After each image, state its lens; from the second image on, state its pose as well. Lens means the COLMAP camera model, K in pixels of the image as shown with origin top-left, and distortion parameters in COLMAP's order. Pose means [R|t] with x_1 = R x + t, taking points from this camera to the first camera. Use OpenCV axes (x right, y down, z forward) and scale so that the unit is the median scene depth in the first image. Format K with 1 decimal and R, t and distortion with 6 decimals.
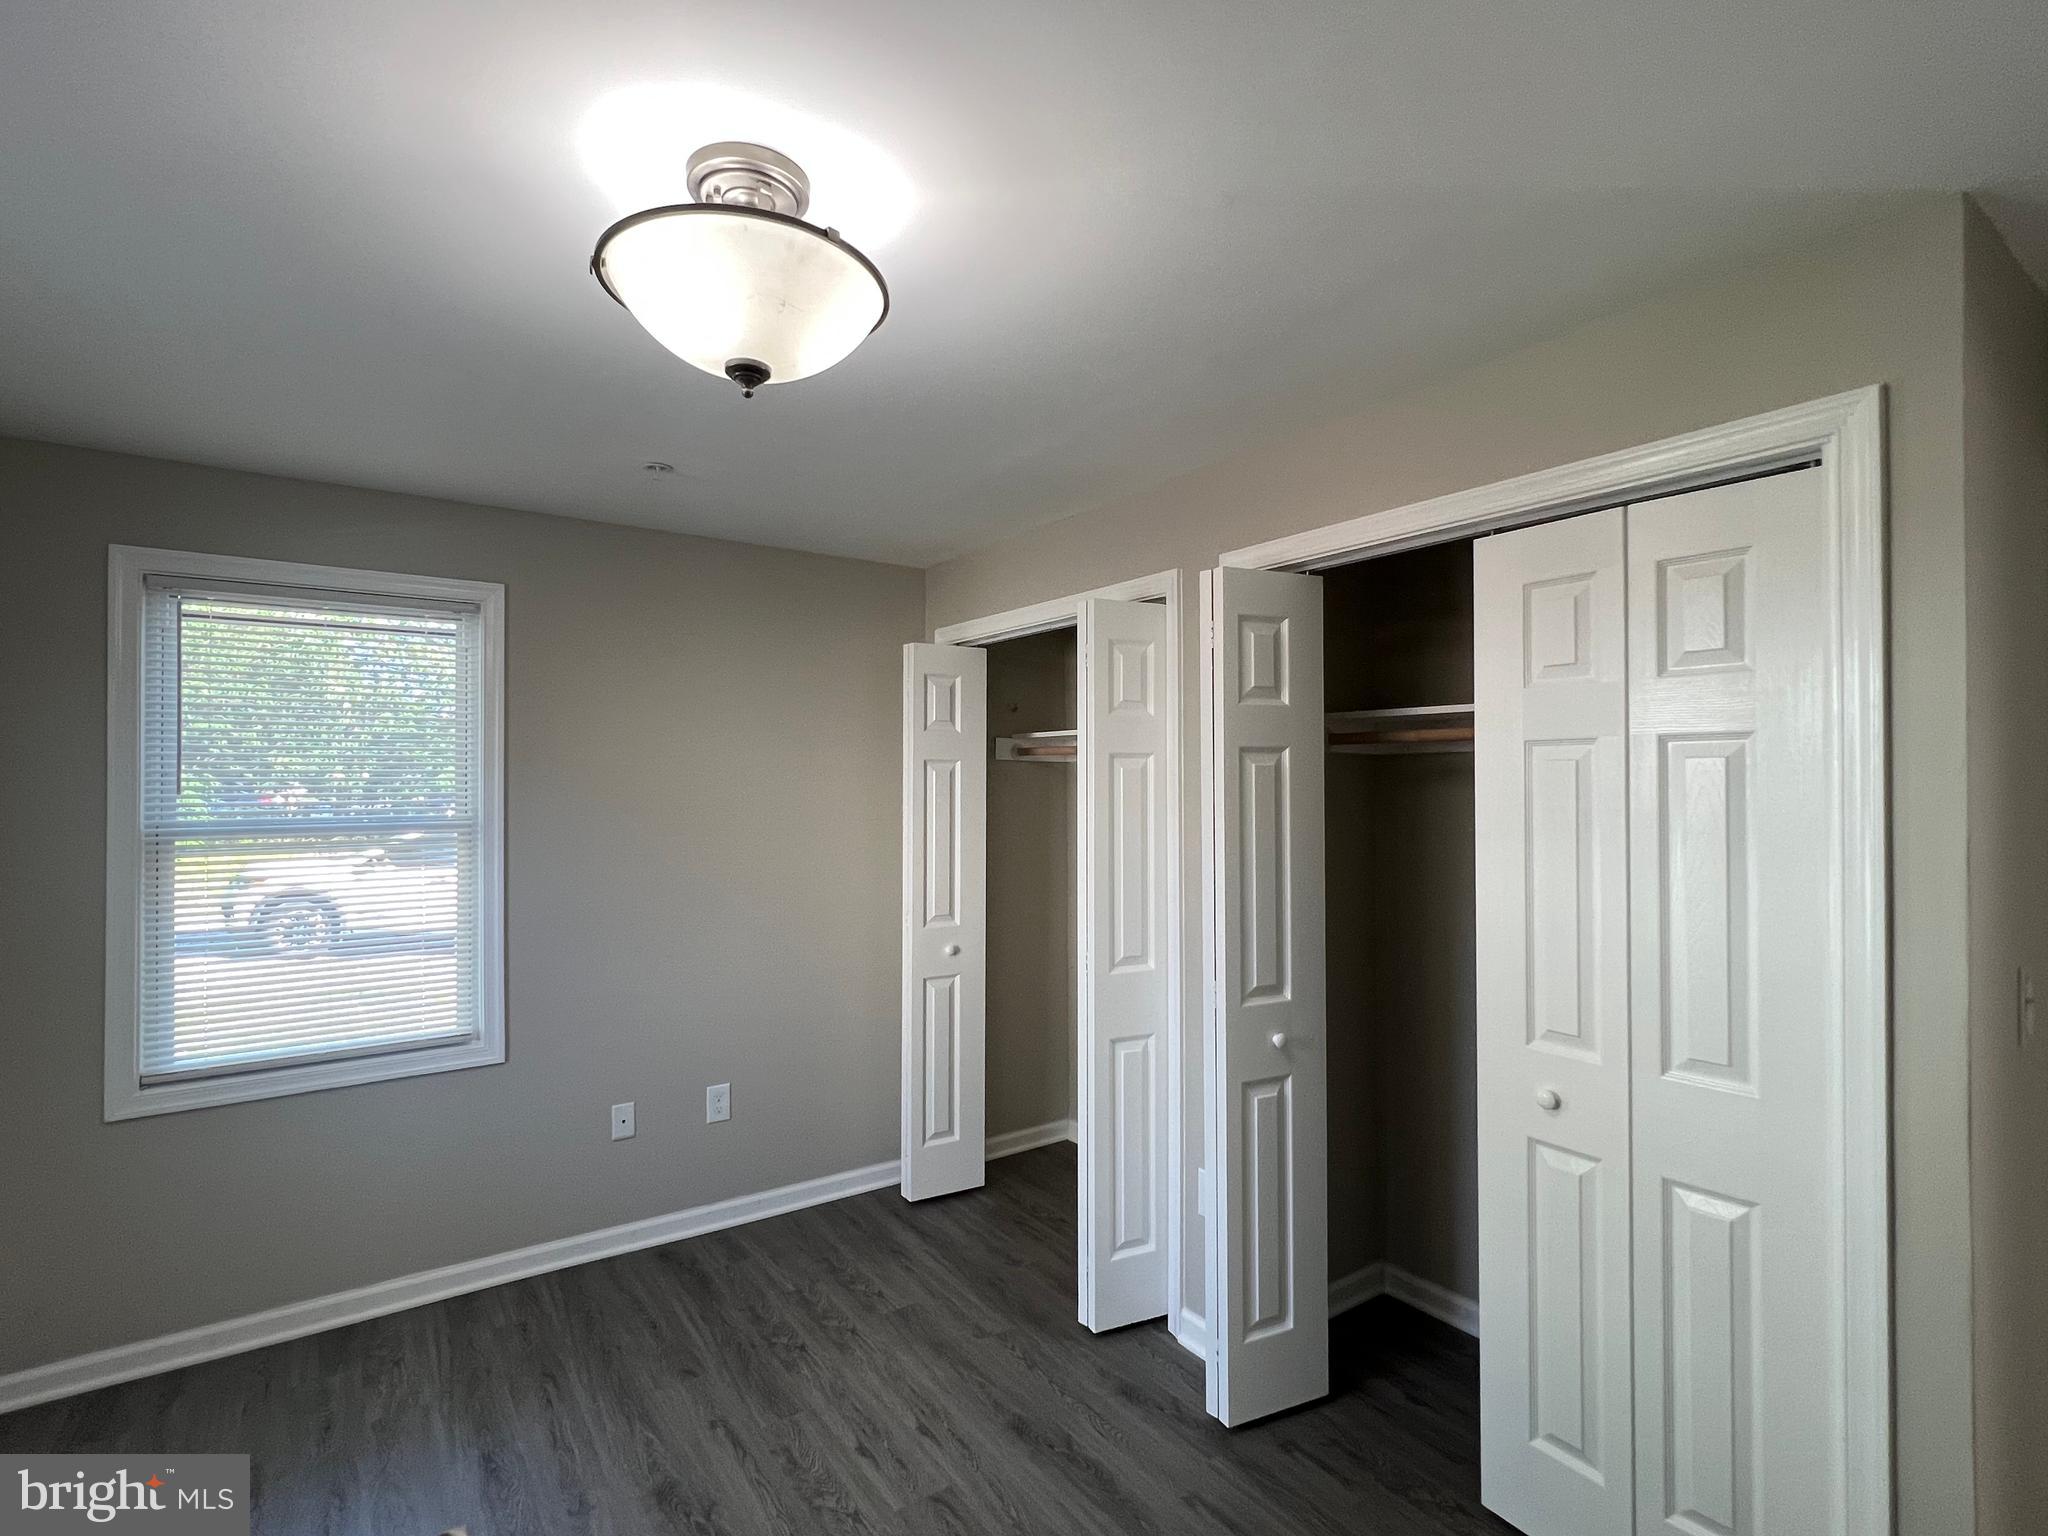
lens RADIAL K [[971.3, 0, 1018.0], [0, 971.3, 774.8], [0, 0, 1]] dist [-0.000514, -0.001068]
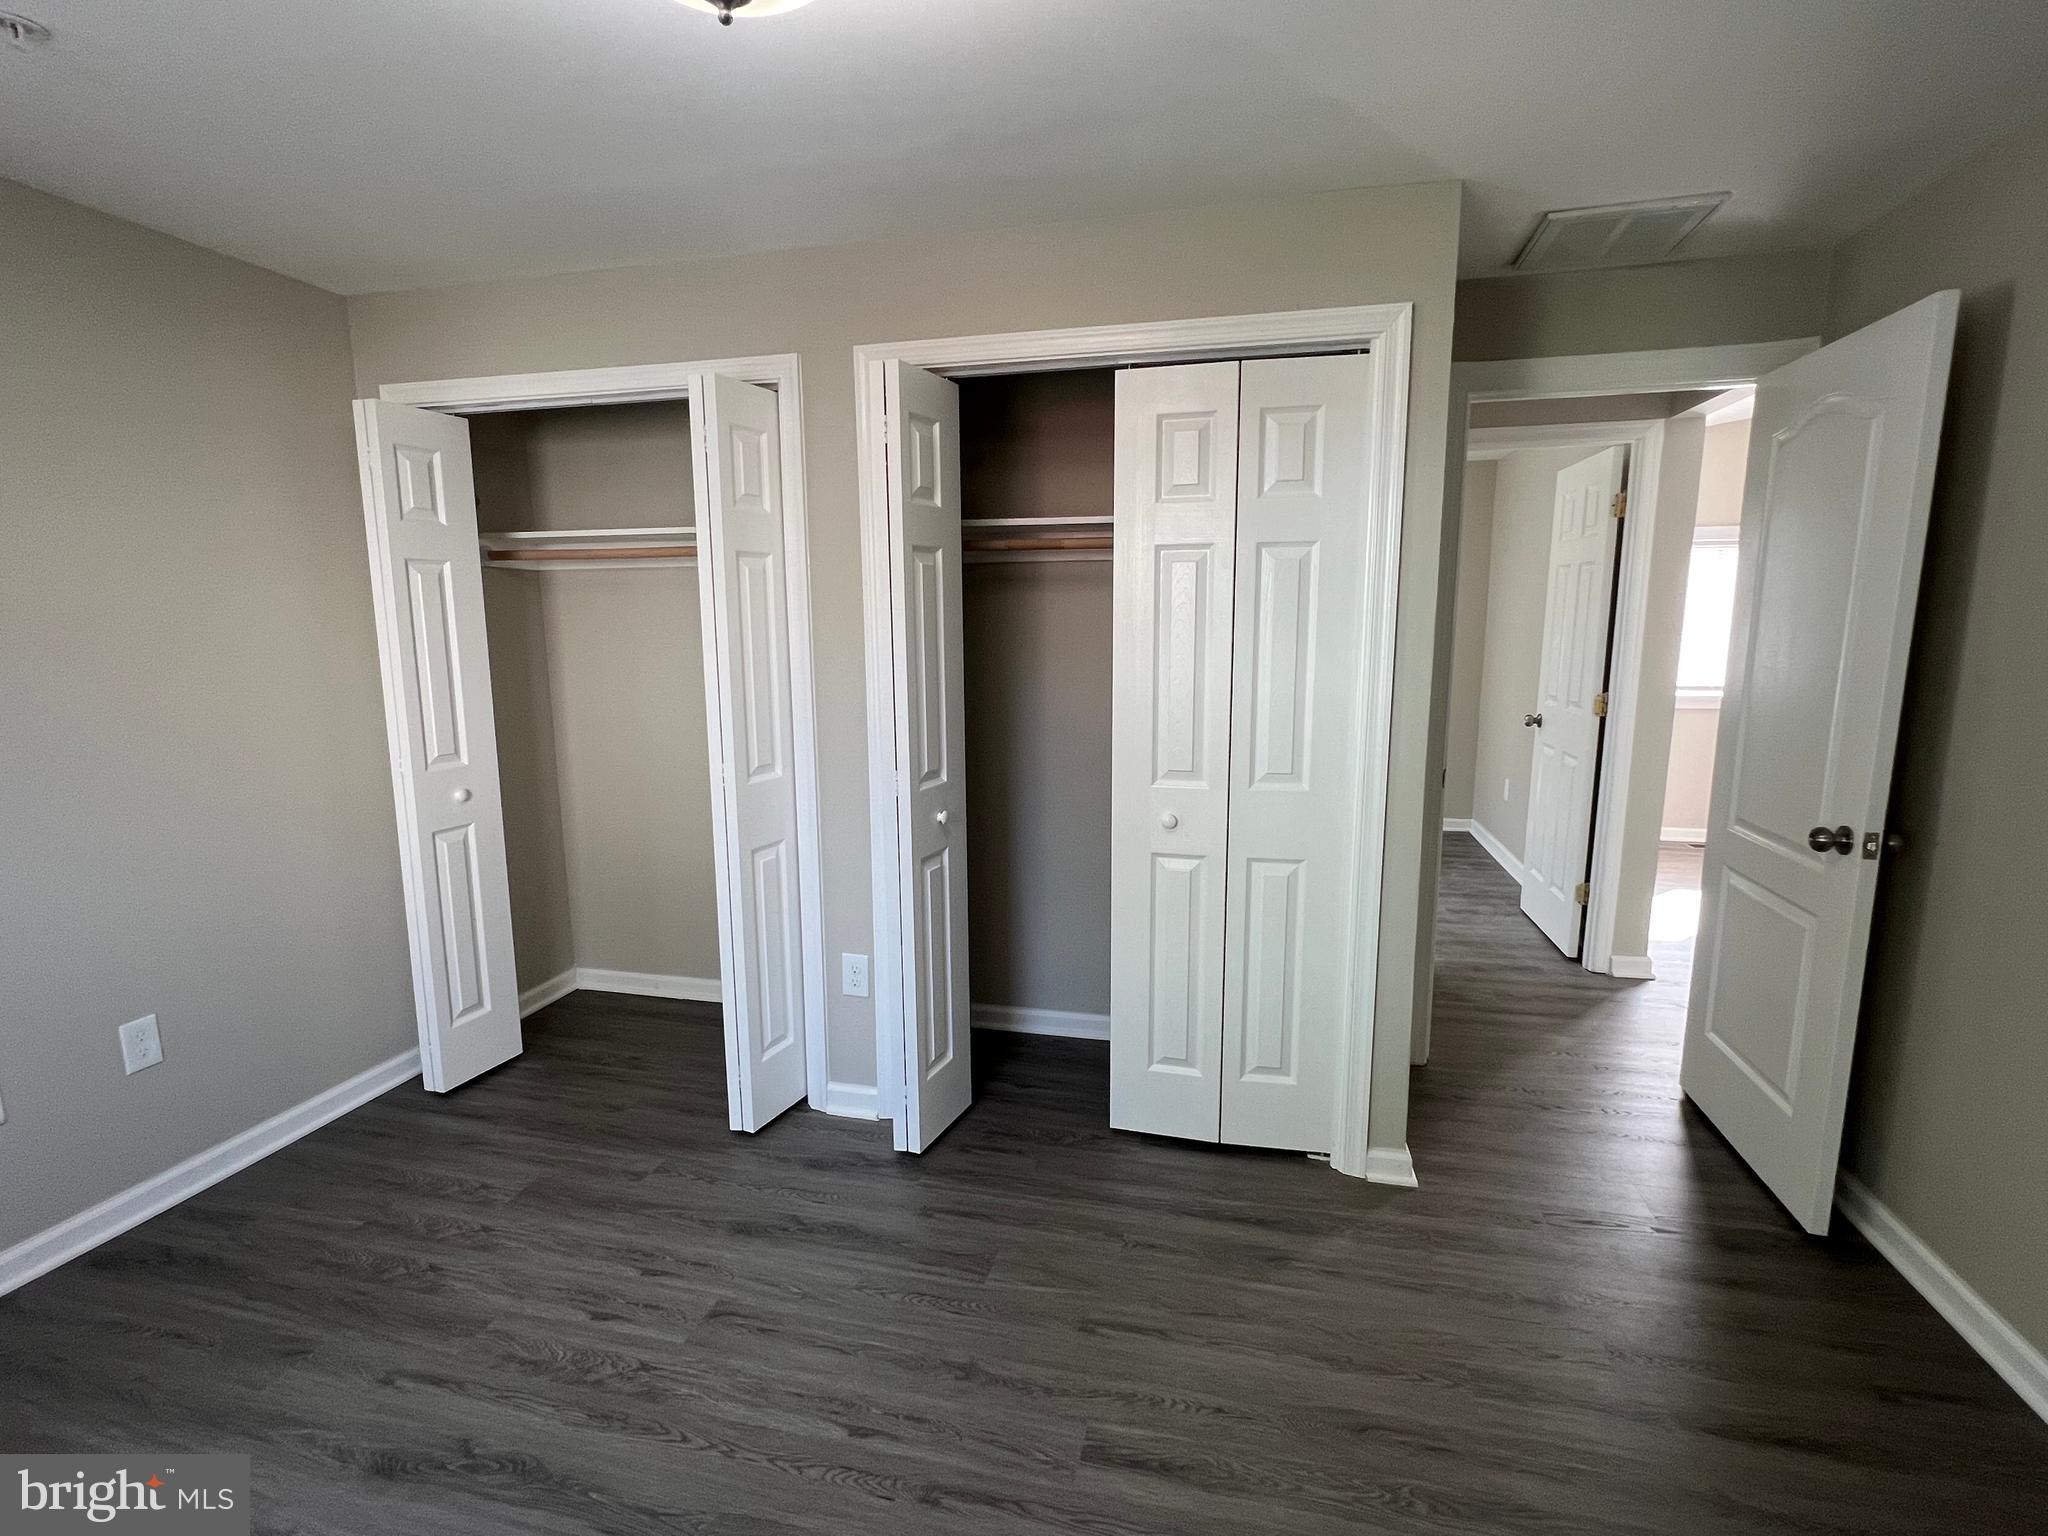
lens RADIAL K [[971.3, 0, 1020.9], [0, 971.3, 768.8], [0, 0, 1]] dist [-0.000514, -0.001068]
pose [[0.758335, -0.104146, 0.643491, -0.359553], [-0.001068, 0.986955, 0.160993, 0.038259], [-0.651864, -0.122774, 0.748331, 0.113913]]
